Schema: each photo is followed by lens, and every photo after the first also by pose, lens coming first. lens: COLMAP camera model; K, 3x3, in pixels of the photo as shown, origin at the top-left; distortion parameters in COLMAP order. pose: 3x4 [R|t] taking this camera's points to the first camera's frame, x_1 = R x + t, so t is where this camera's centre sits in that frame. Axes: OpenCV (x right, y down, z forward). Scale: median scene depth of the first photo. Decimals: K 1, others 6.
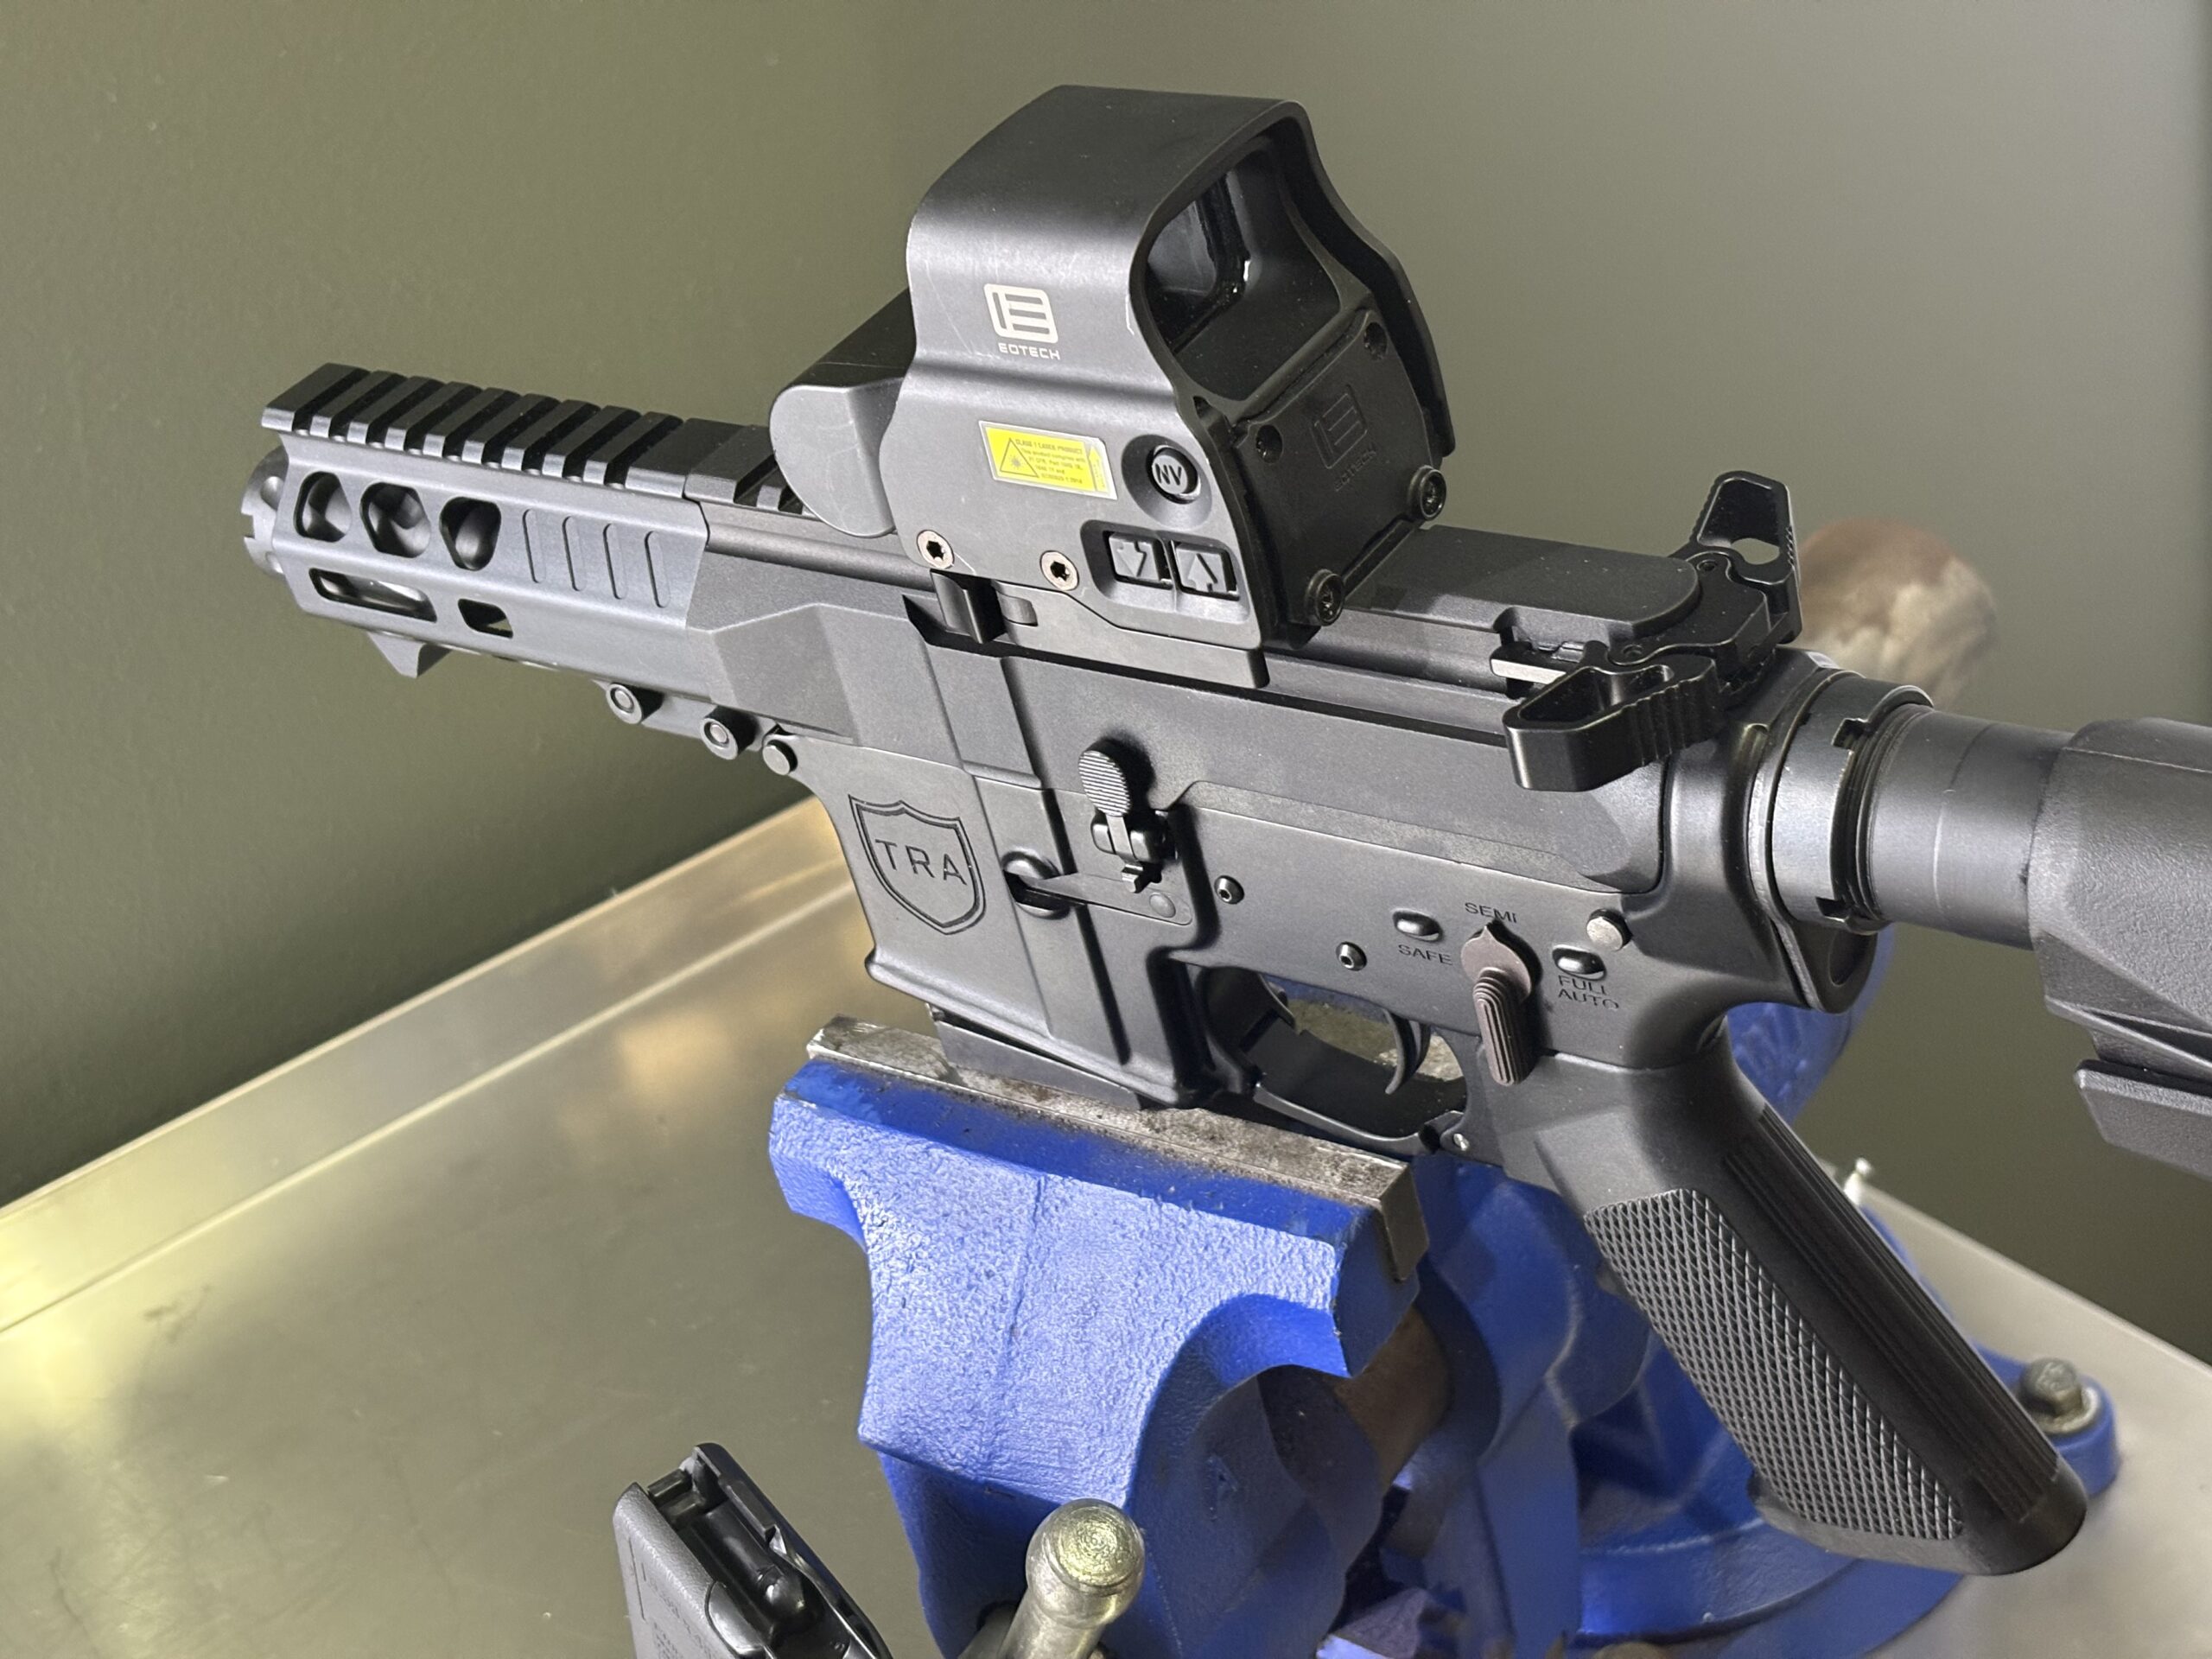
lens RADIAL K [[3439.3, 0, 1058.7], [0, 3439.3, 834.1], [0, 0, 1]] dist [0.311483, -1.715170]
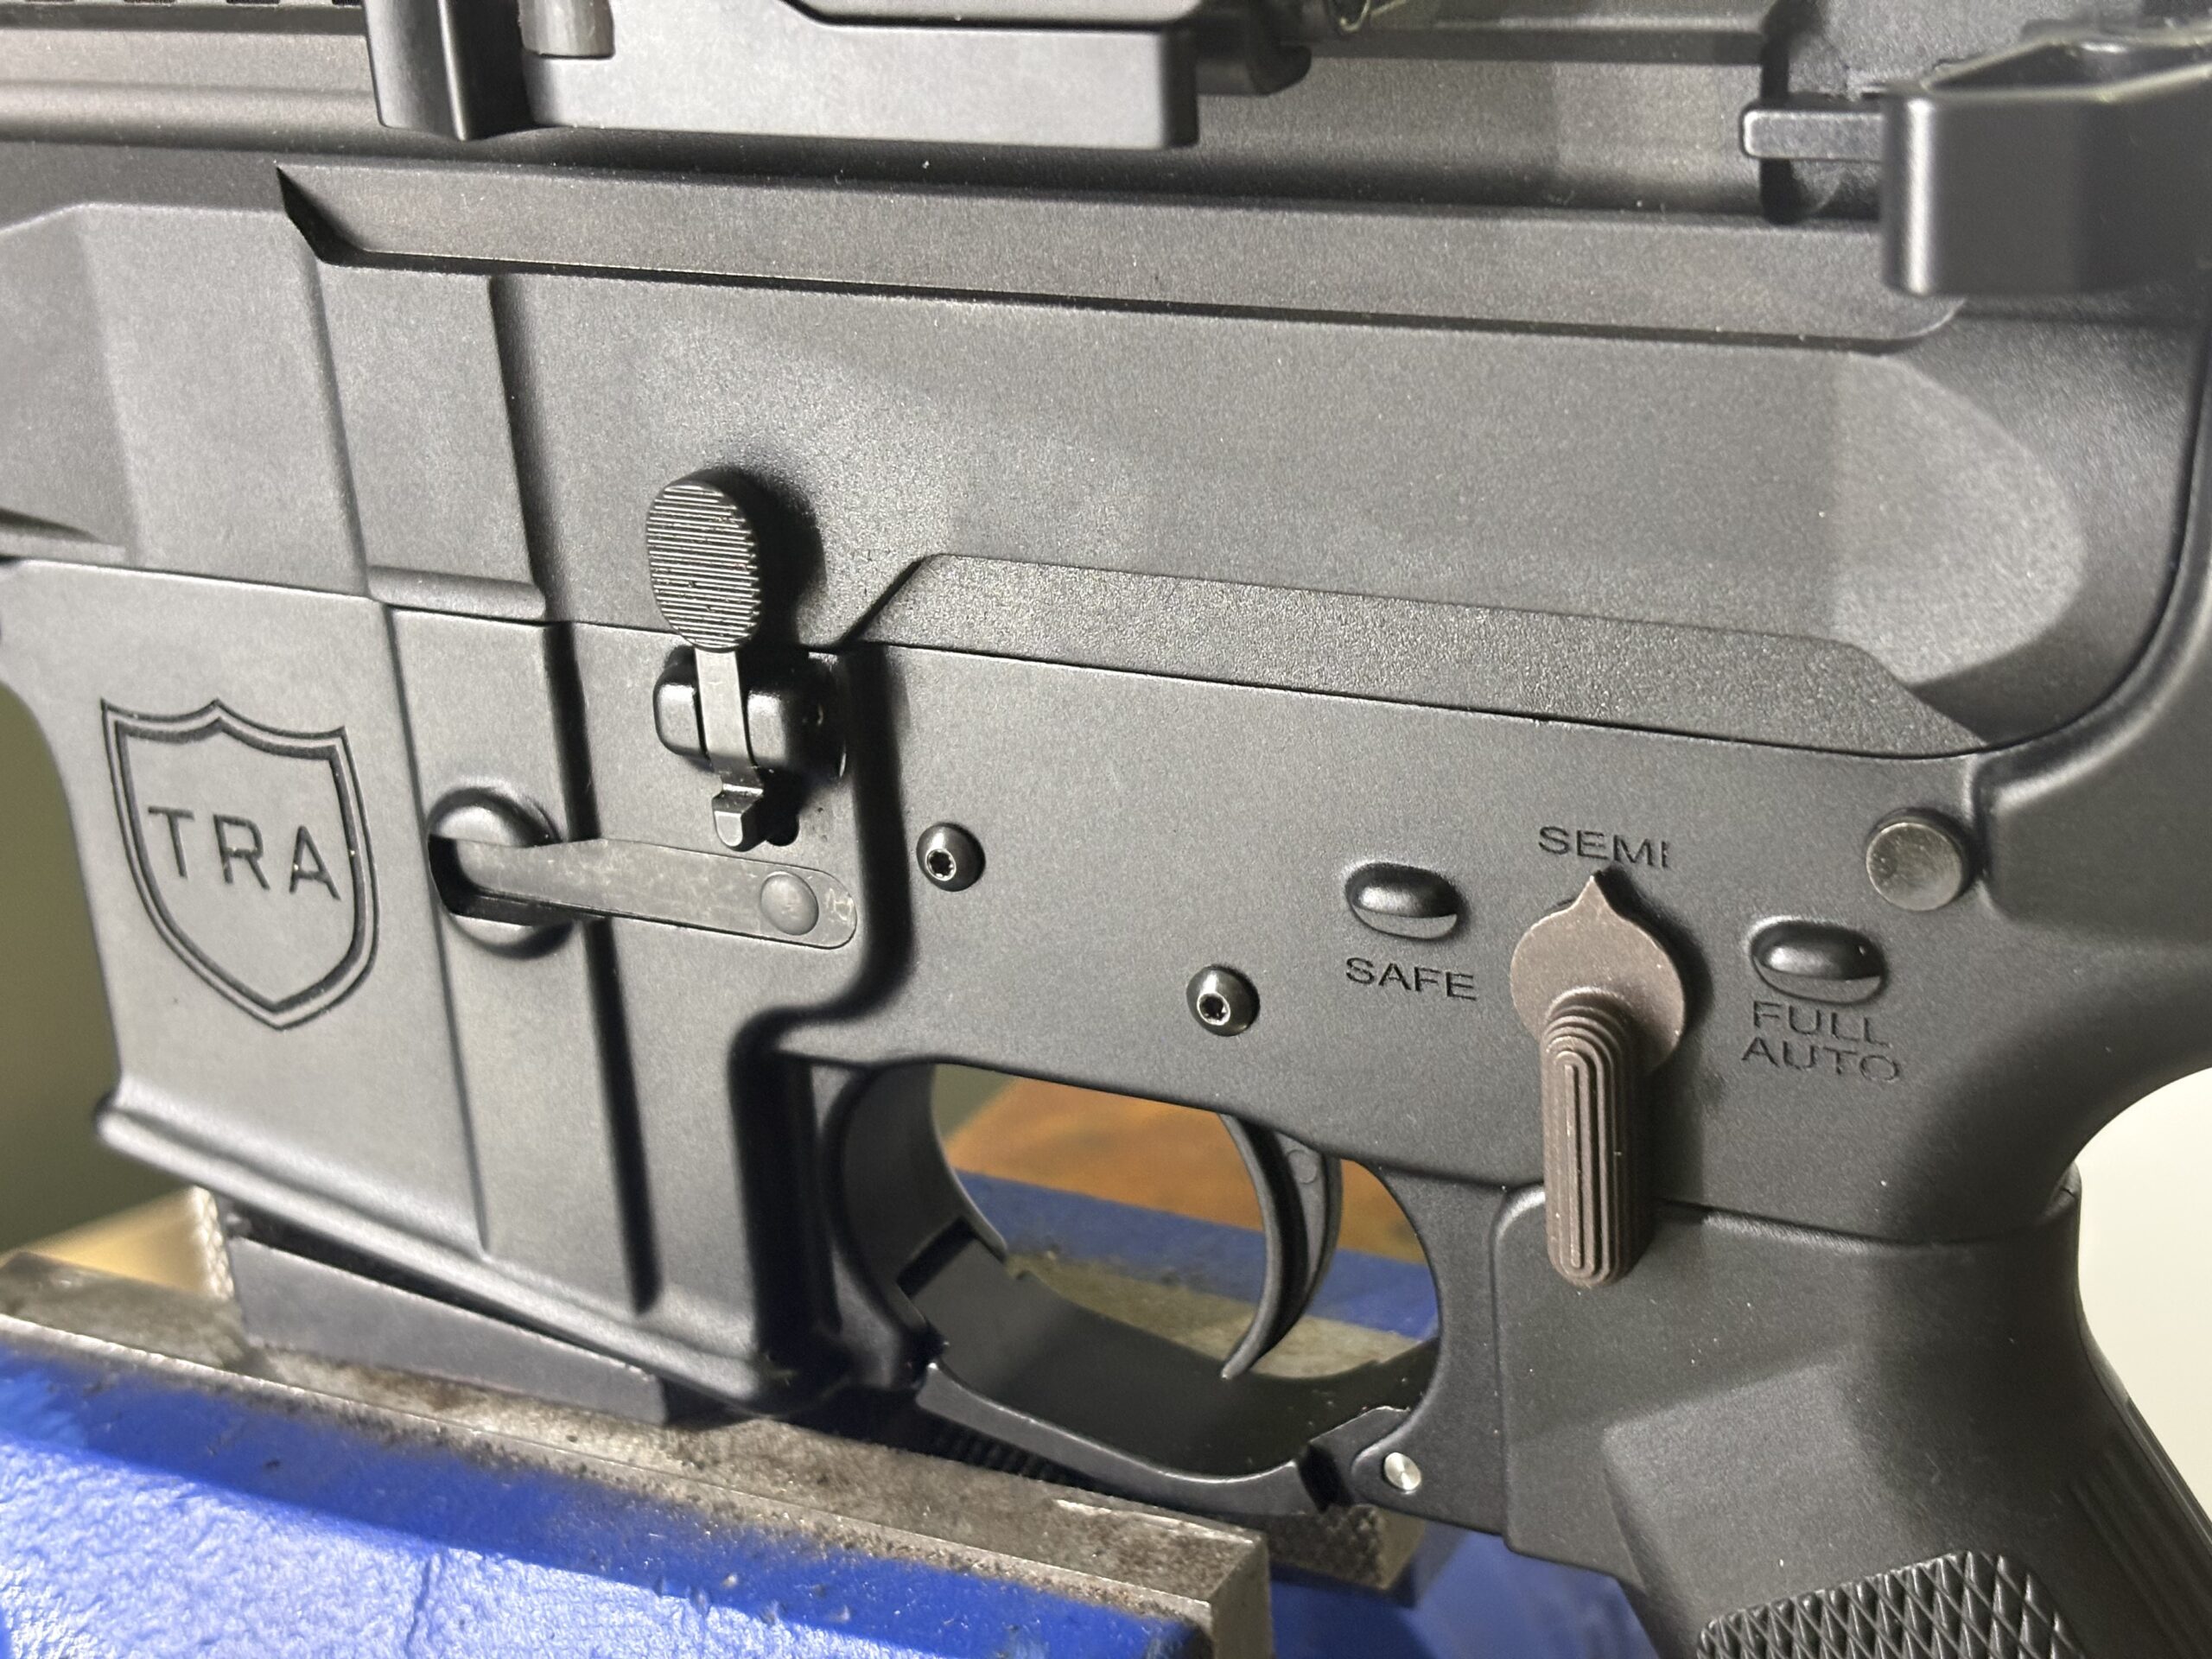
lens RADIAL K [[3439.3, 0, 1058.7], [0, 3439.3, 834.1], [0, 0, 1]] dist [0.311483, -1.715170]
pose [[0.978177, 0.103558, 0.180125, -0.017513], [-0.058540, 0.969179, -0.239303, 0.115790], [-0.199355, 0.223537, 0.954091, 0.541134]]
